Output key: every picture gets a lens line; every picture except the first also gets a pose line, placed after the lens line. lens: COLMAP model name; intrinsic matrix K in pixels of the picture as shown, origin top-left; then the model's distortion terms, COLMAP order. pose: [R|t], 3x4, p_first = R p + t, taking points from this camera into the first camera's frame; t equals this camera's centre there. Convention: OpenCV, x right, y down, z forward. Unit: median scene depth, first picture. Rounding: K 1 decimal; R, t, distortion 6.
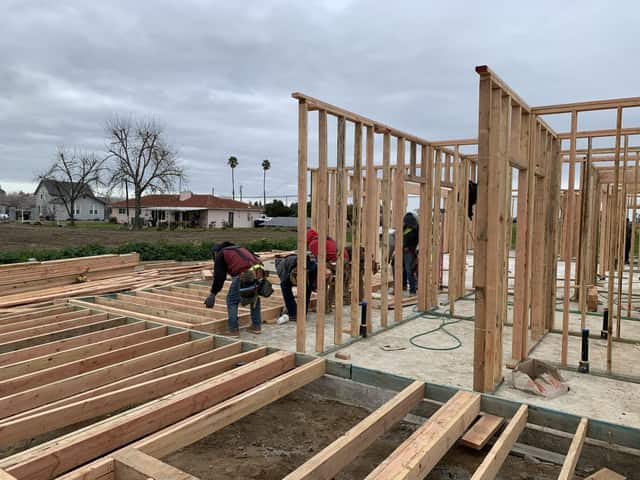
lens RADIAL K [[479.9, 0, 317.6], [0, 479.9, 233.5], [0, 0, 1]] dist [-0.130638, 0.230051]
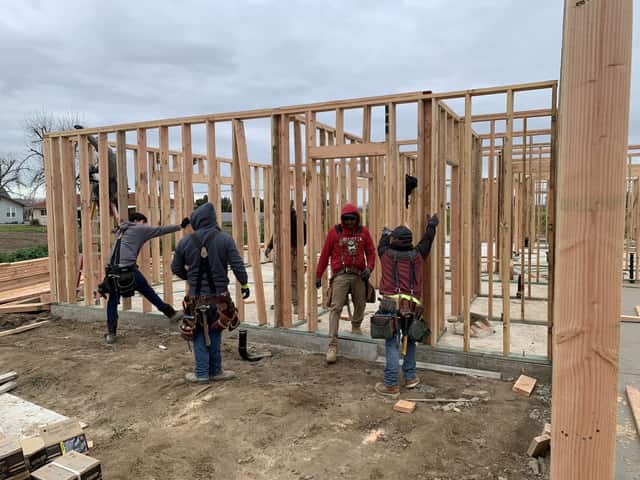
lens RADIAL K [[466.3, 0, 314.1], [0, 466.3, 239.1], [0, 0, 1]] dist [0.006074, 0.003988]
pose [[0.990146, -0.043917, 0.132974, -0.071373], [0.040433, 0.998767, 0.028792, 0.006828], [-0.134074, -0.023132, 0.990701, -0.119799]]
